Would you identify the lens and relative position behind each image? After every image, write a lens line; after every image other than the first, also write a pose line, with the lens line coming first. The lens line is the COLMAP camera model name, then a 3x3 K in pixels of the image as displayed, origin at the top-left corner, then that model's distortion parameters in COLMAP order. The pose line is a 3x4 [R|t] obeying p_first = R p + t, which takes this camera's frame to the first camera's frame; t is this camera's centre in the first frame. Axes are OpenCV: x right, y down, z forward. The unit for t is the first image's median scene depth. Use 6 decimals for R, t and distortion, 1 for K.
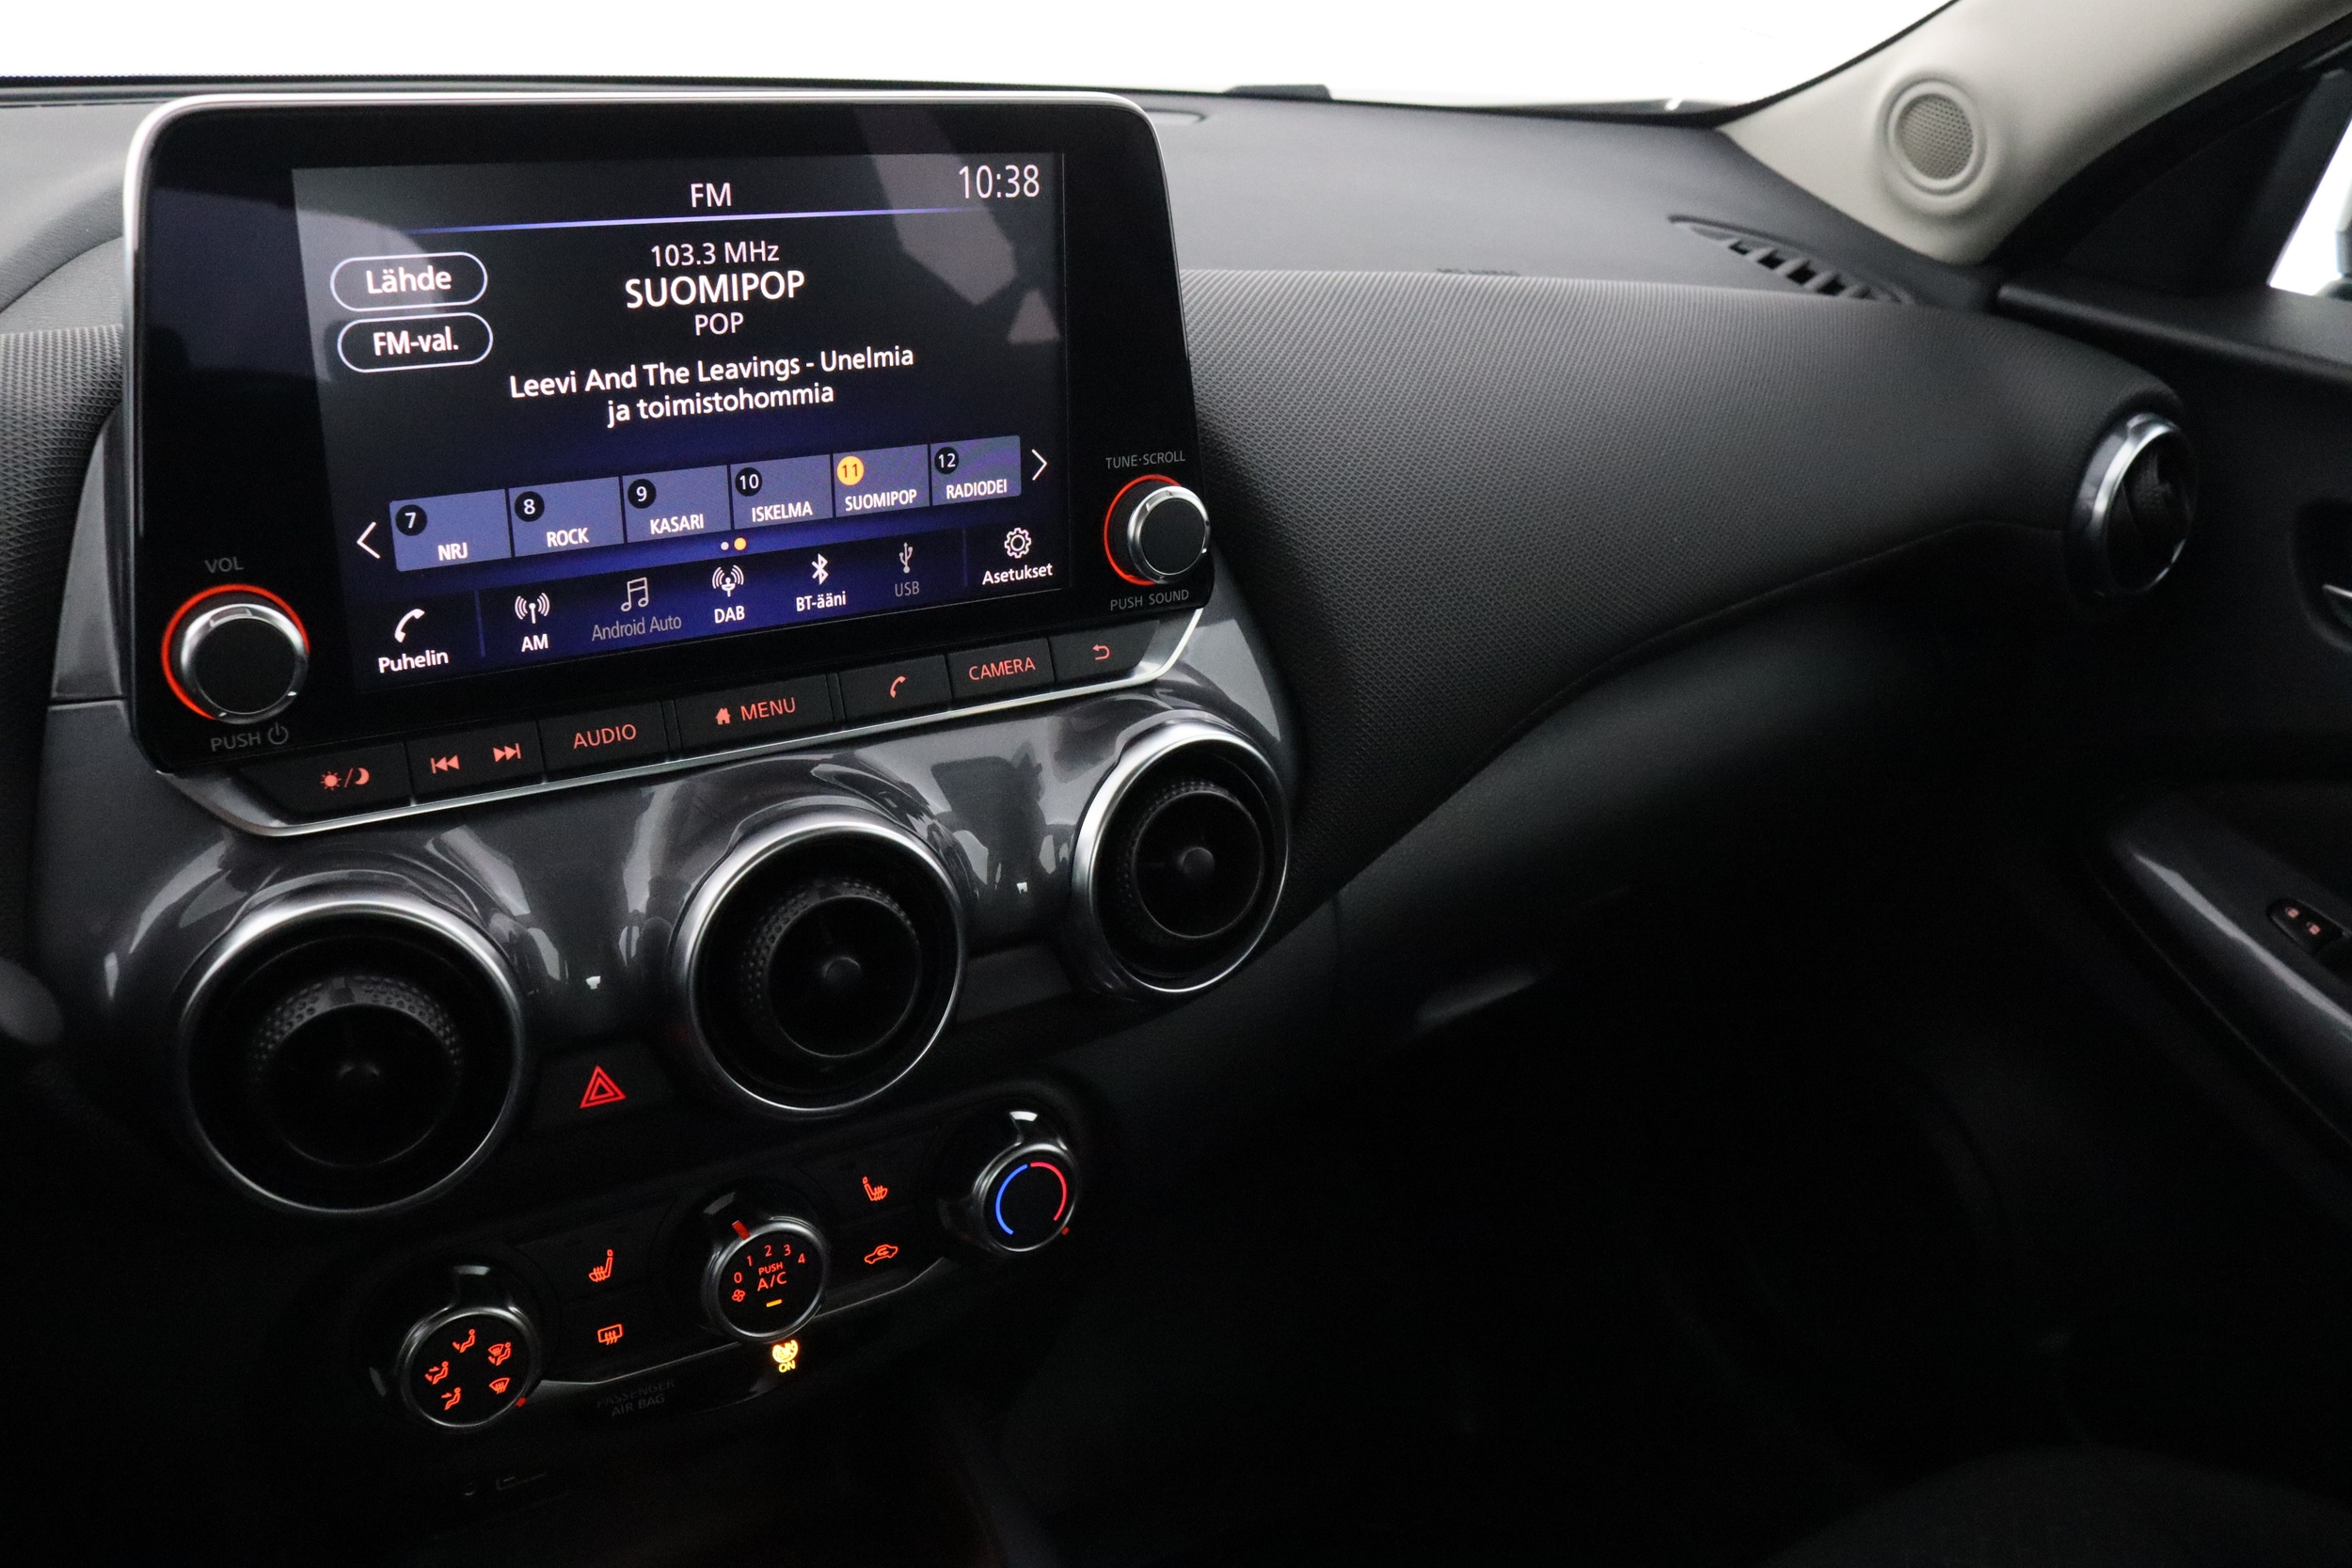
lens RADIAL K [[1908.6, 0, 1147.8], [0, 1908.6, 787.7], [0, 0, 1]] dist [-0.151534, 0.094985]
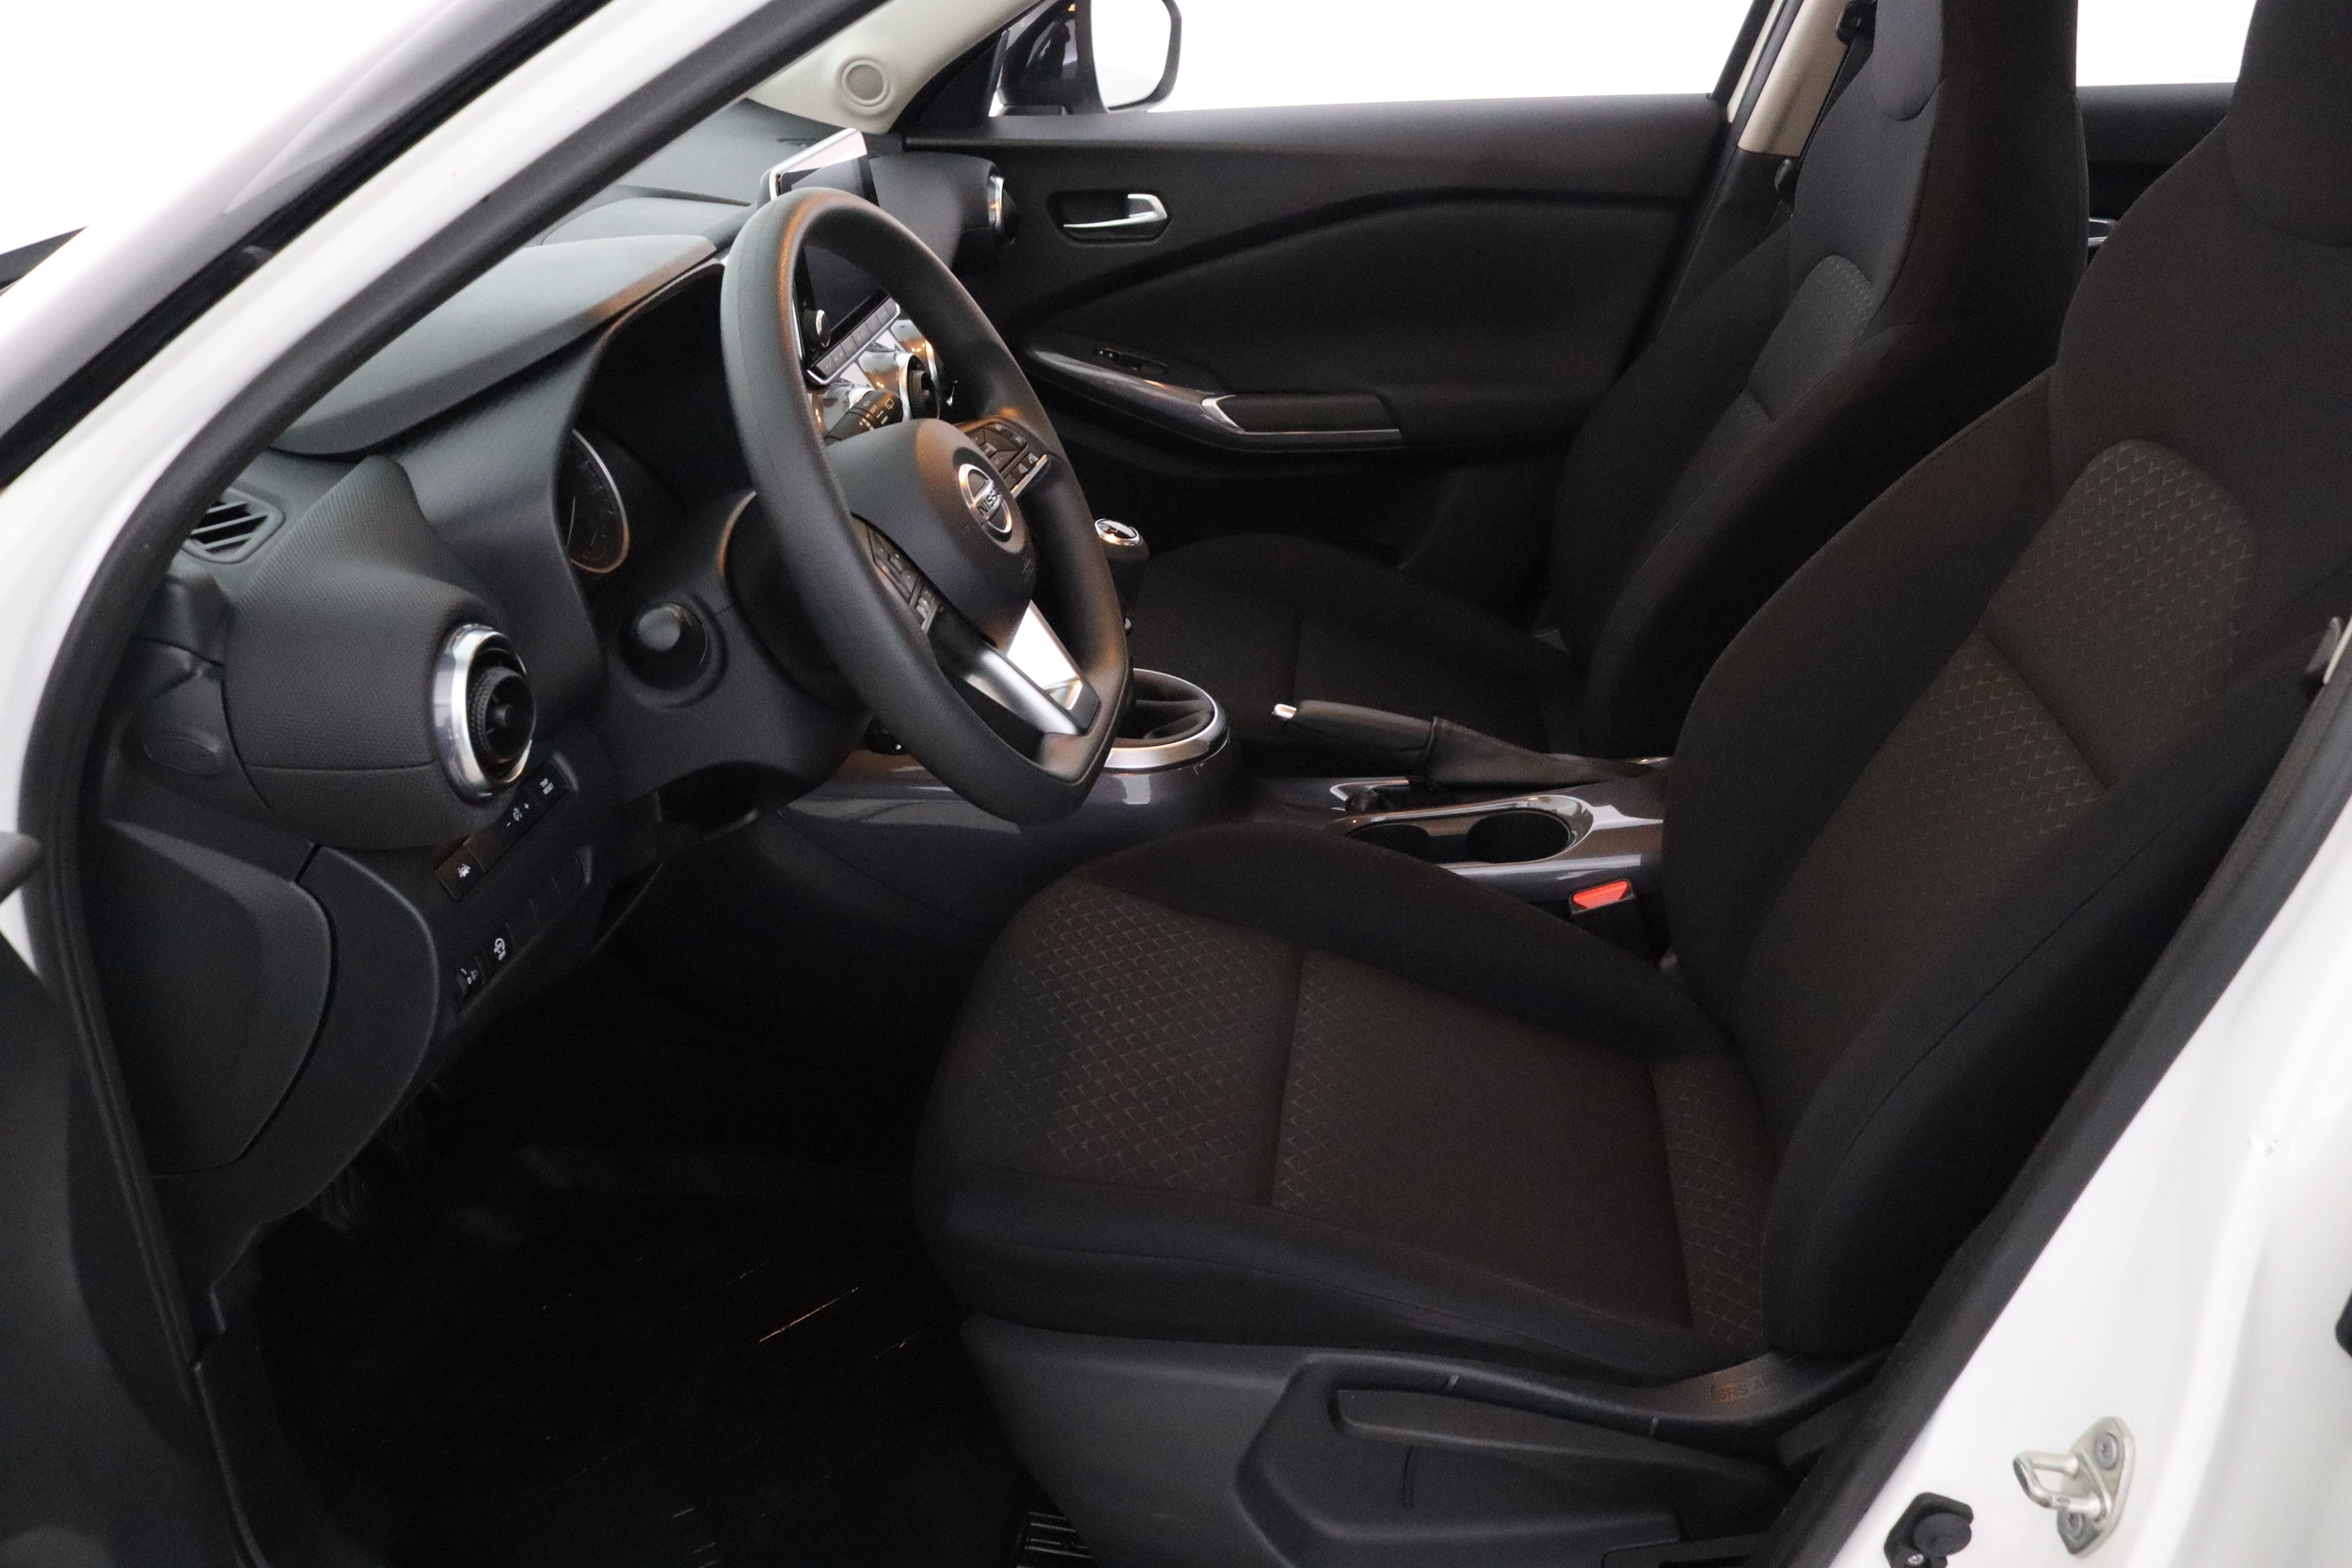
lens RADIAL K [[1908.6, 0, 1119.0], [0, 1908.6, 731.6], [0, 0, 1]] dist [-0.151534, 0.094985]
pose [[0.640630, -0.384879, 0.664426, -2.129482], [0.361701, 0.914551, 0.181021, 0.135669], [-0.677323, 0.124356, 0.725099, -1.396558]]
